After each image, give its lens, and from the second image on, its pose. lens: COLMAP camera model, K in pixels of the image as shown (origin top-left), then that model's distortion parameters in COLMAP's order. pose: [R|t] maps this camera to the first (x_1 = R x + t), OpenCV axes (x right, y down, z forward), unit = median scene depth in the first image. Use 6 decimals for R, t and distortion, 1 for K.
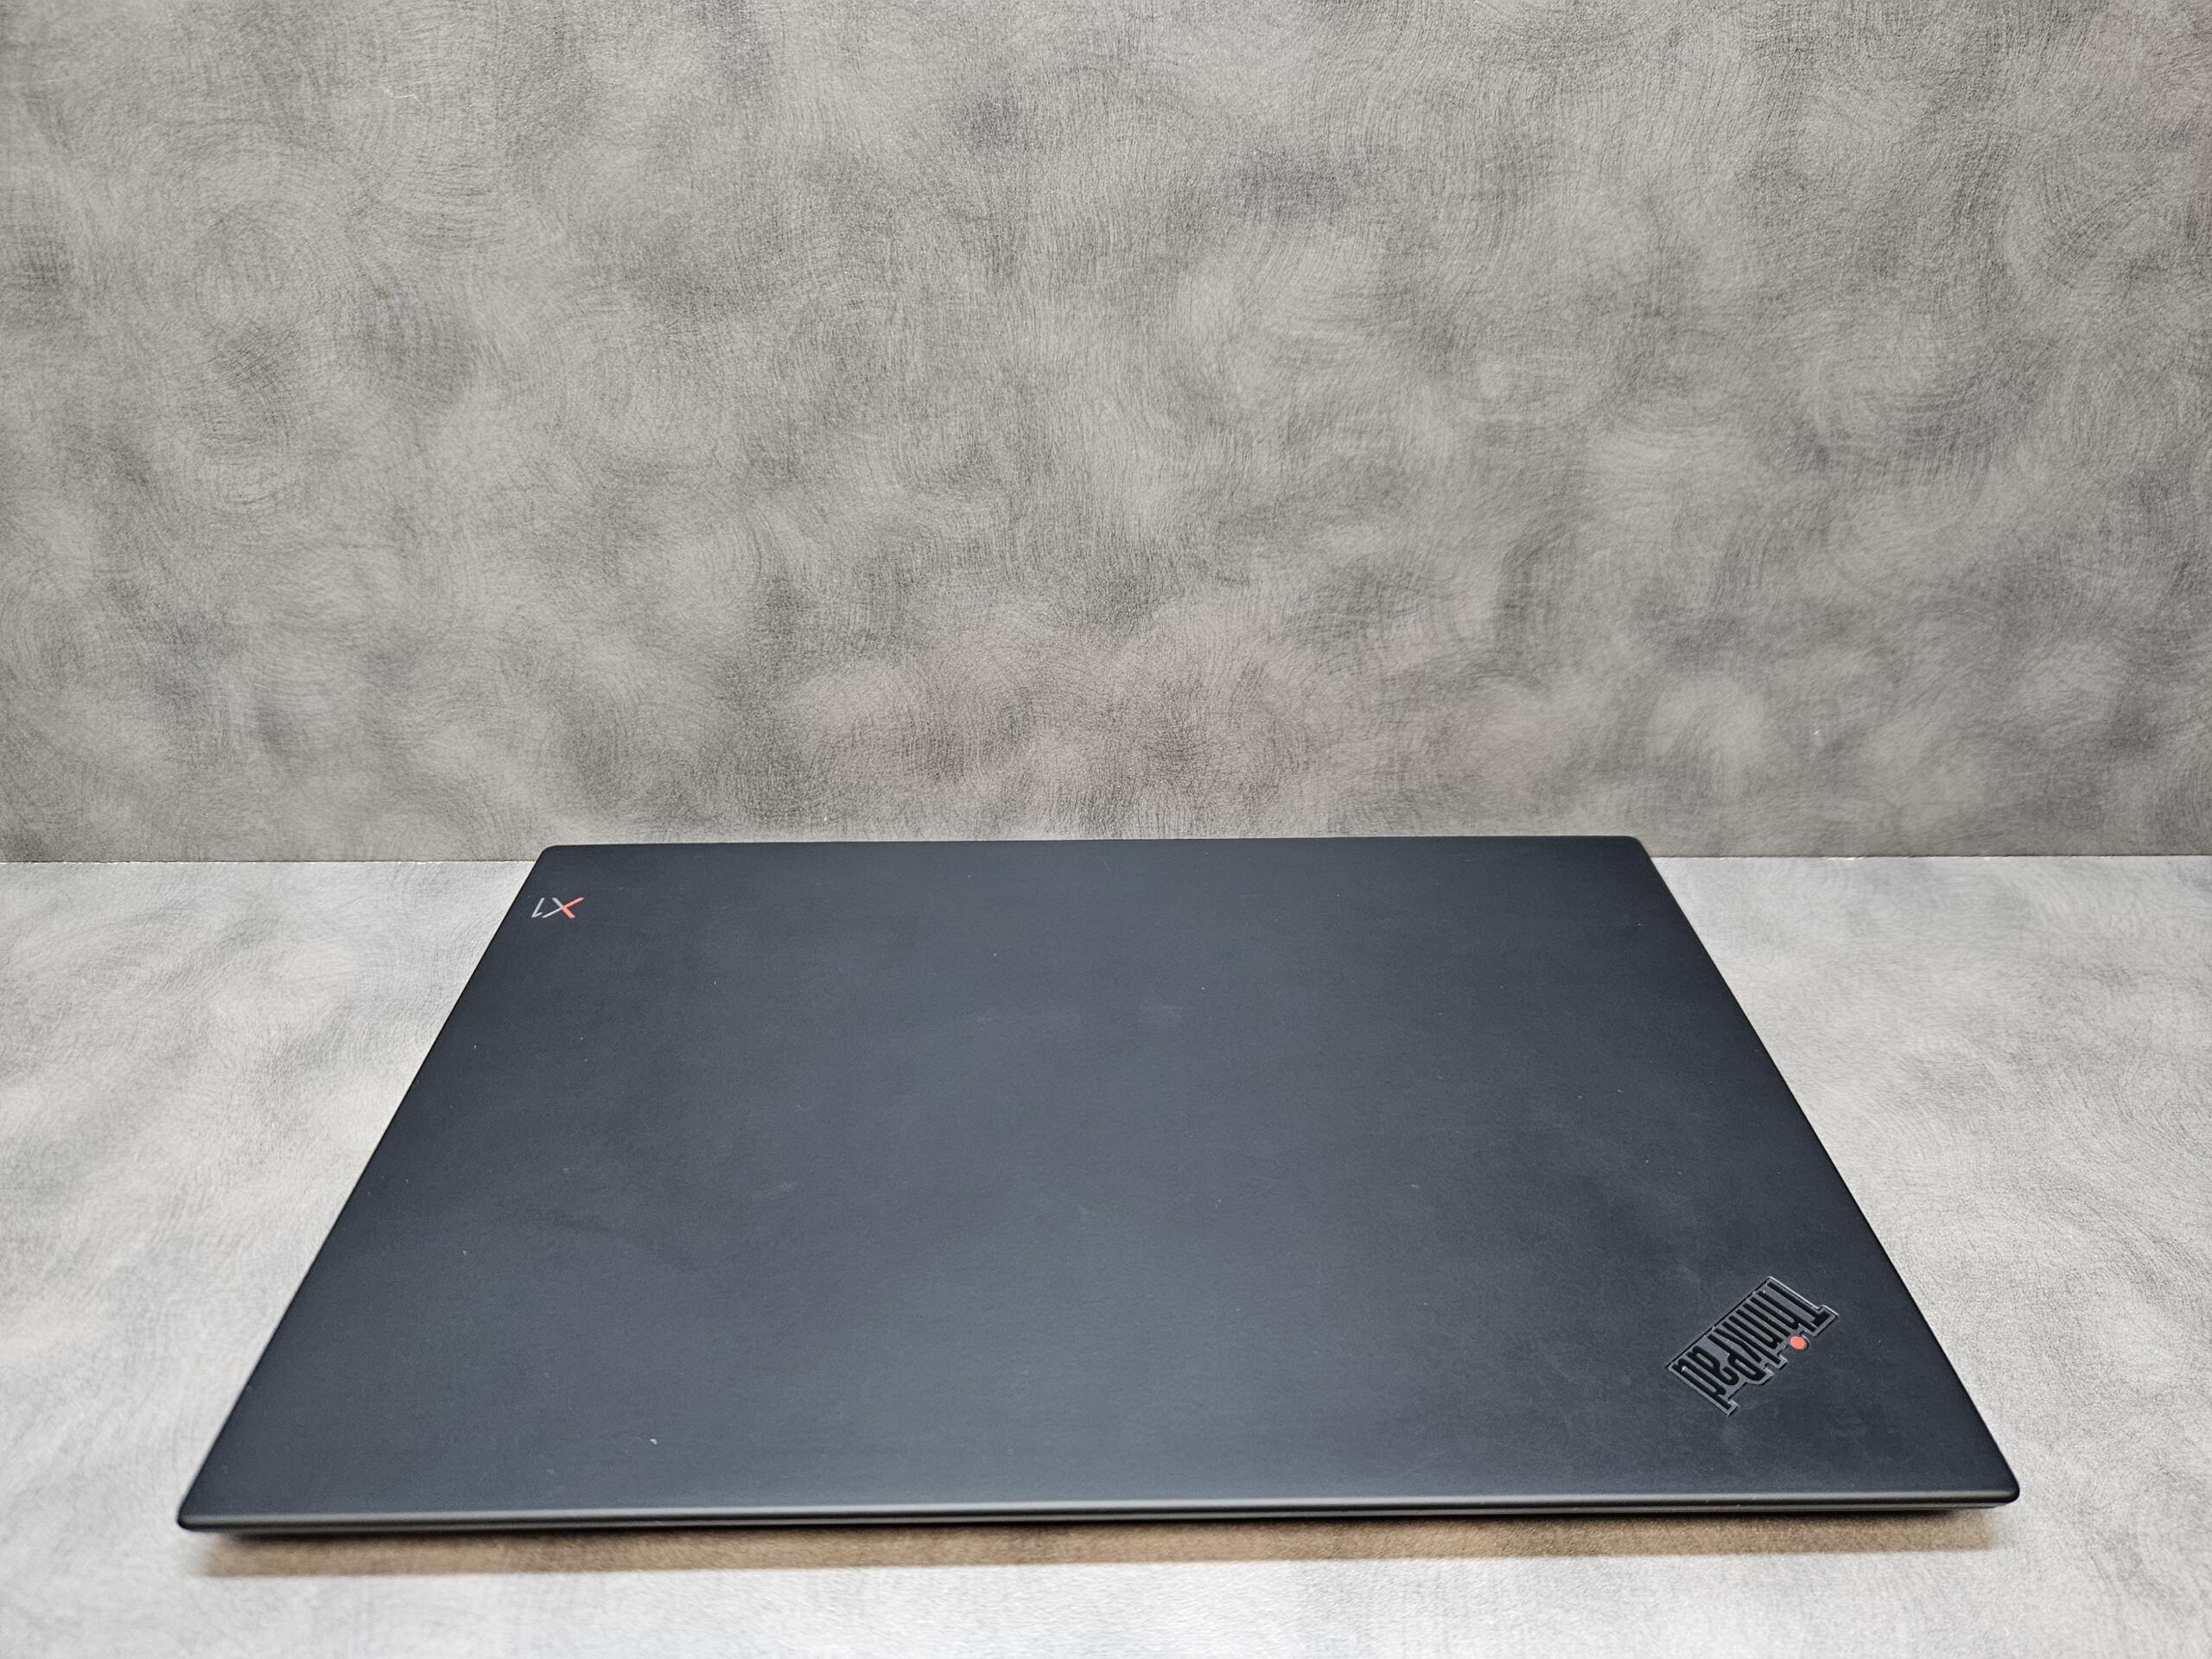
lens RADIAL K [[1483.0, 0, 1113.8], [0, 1483.0, 817.8], [0, 0, 1]] dist [0.050368, -0.055457]
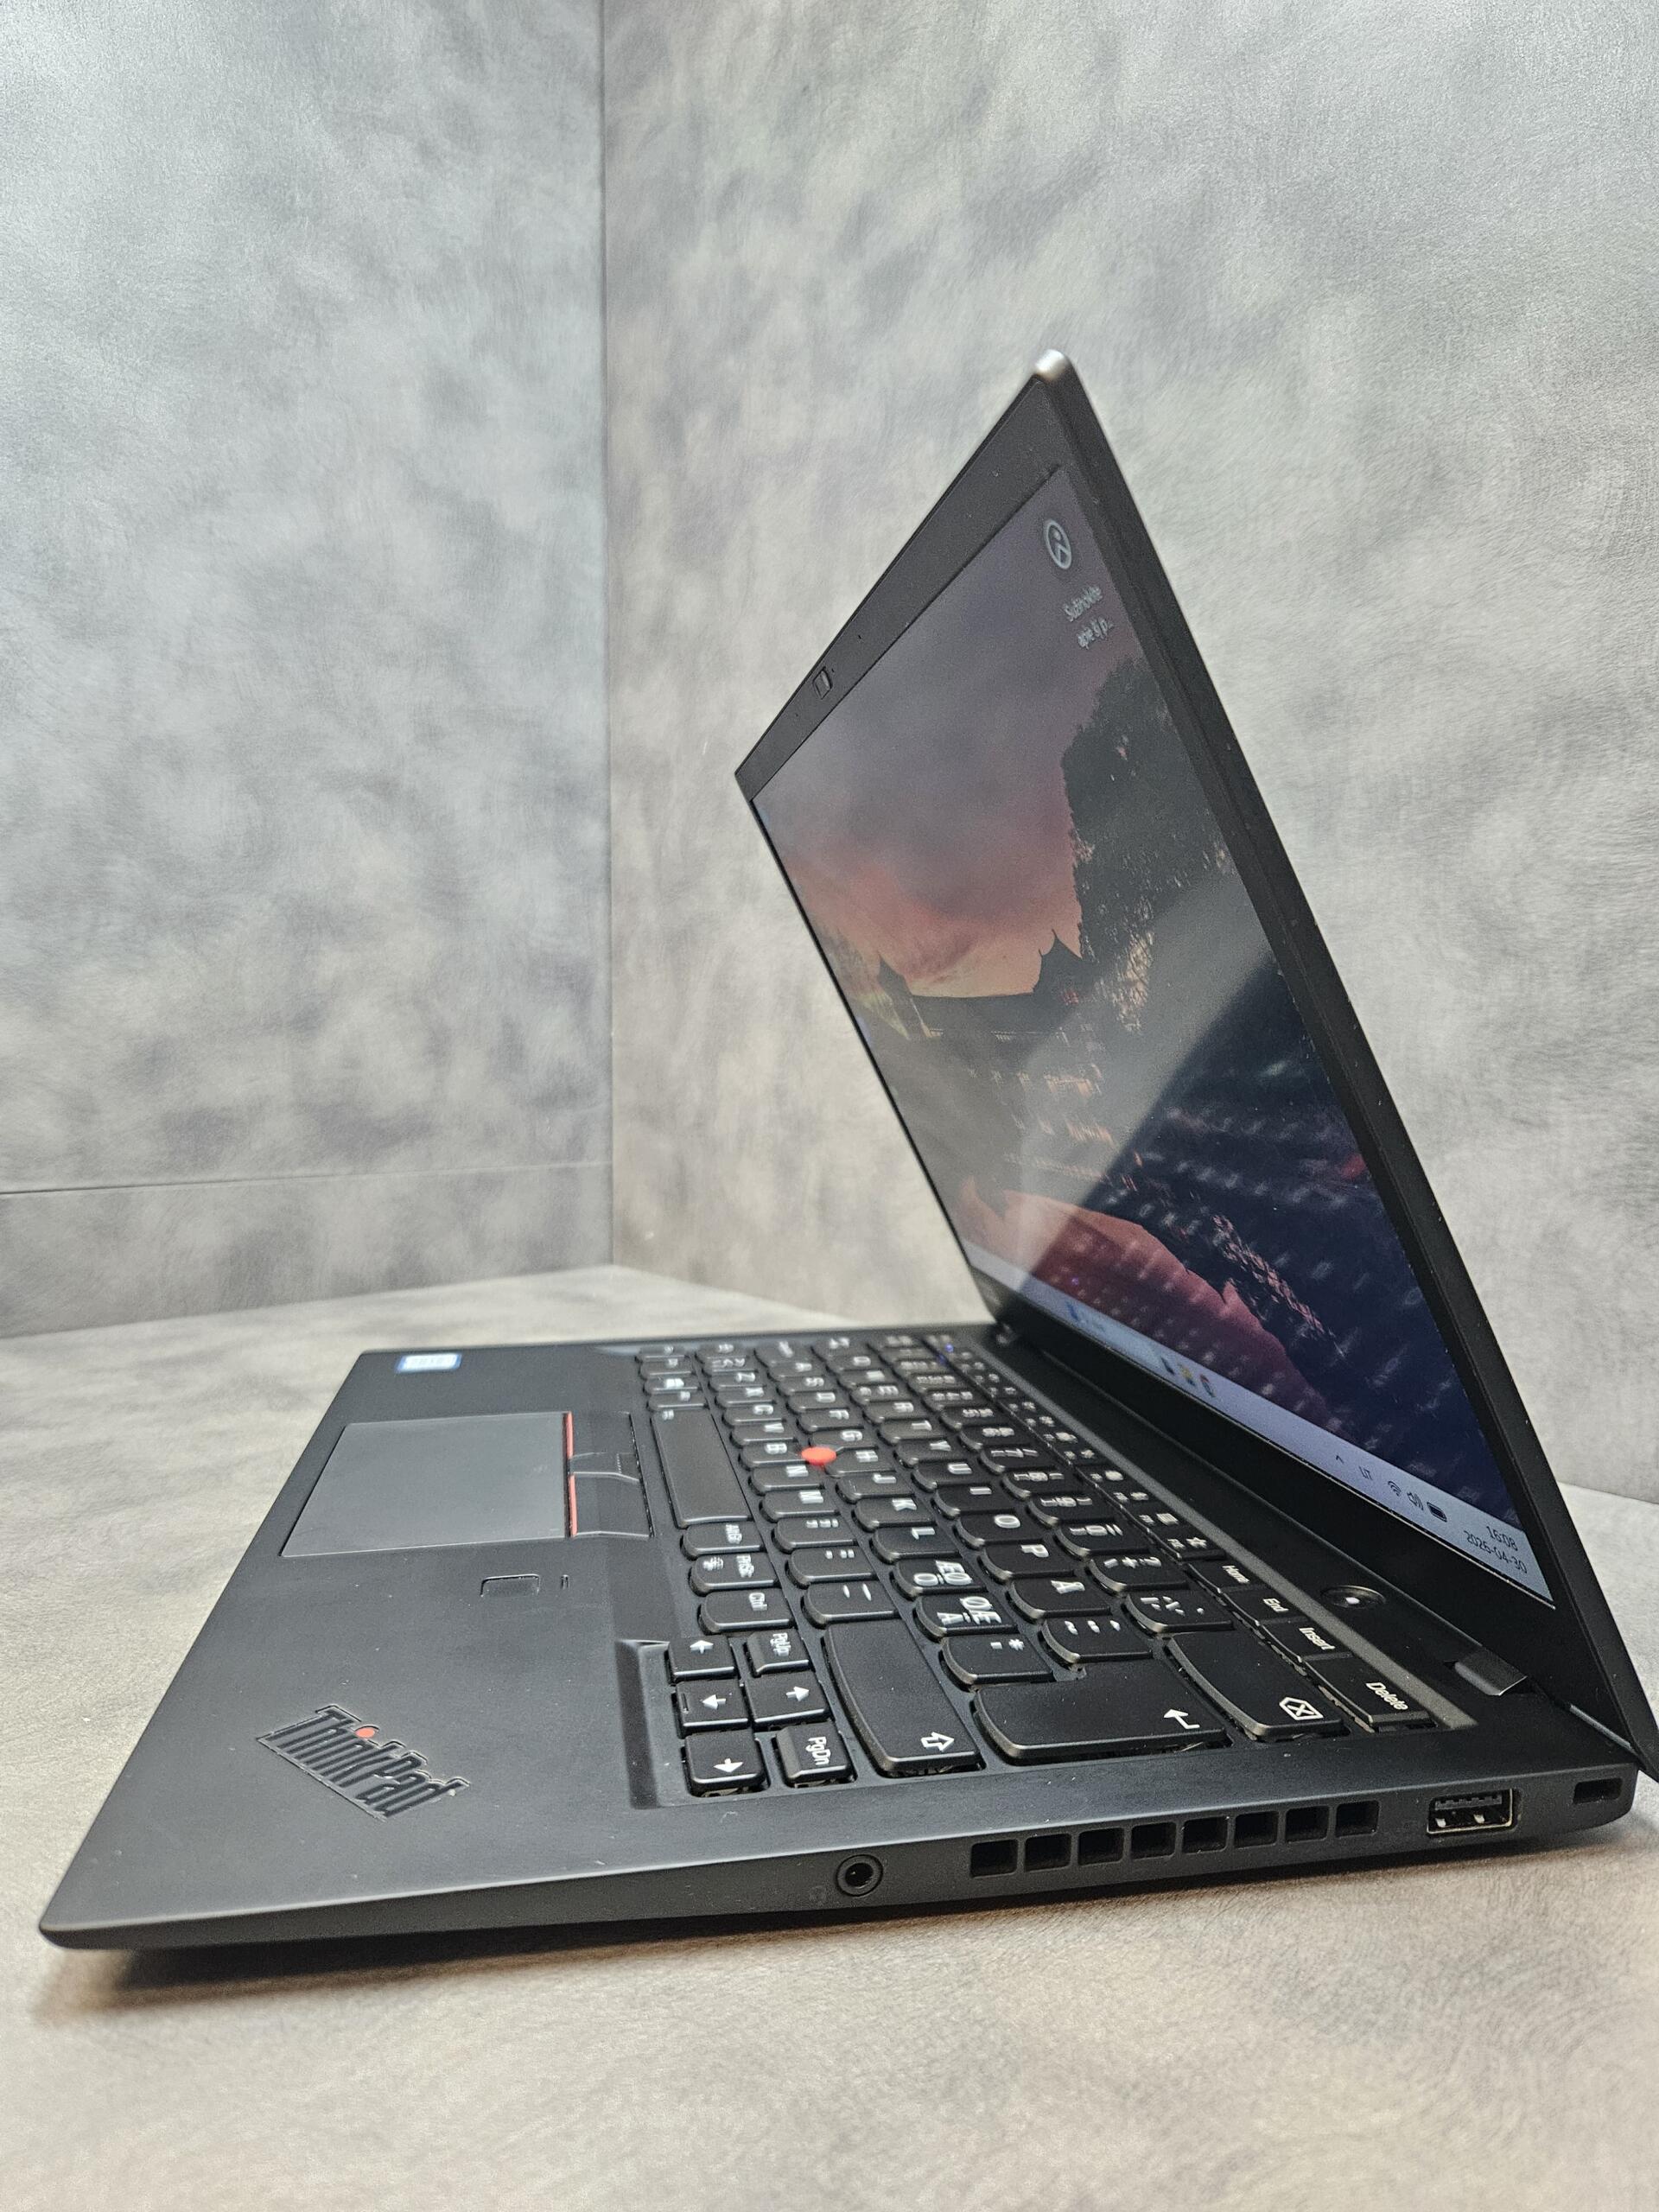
lens RADIAL K [[1483.0, 0, 860.8], [0, 1483.0, 1119.1], [0, 0, 1]] dist [0.050368, -0.055457]
pose [[0.666637, 0.045610, -0.743986, 0.526432], [-0.391528, 0.870767, -0.297440, 0.297399], [0.634272, 0.489576, 0.598343, 0.180382]]
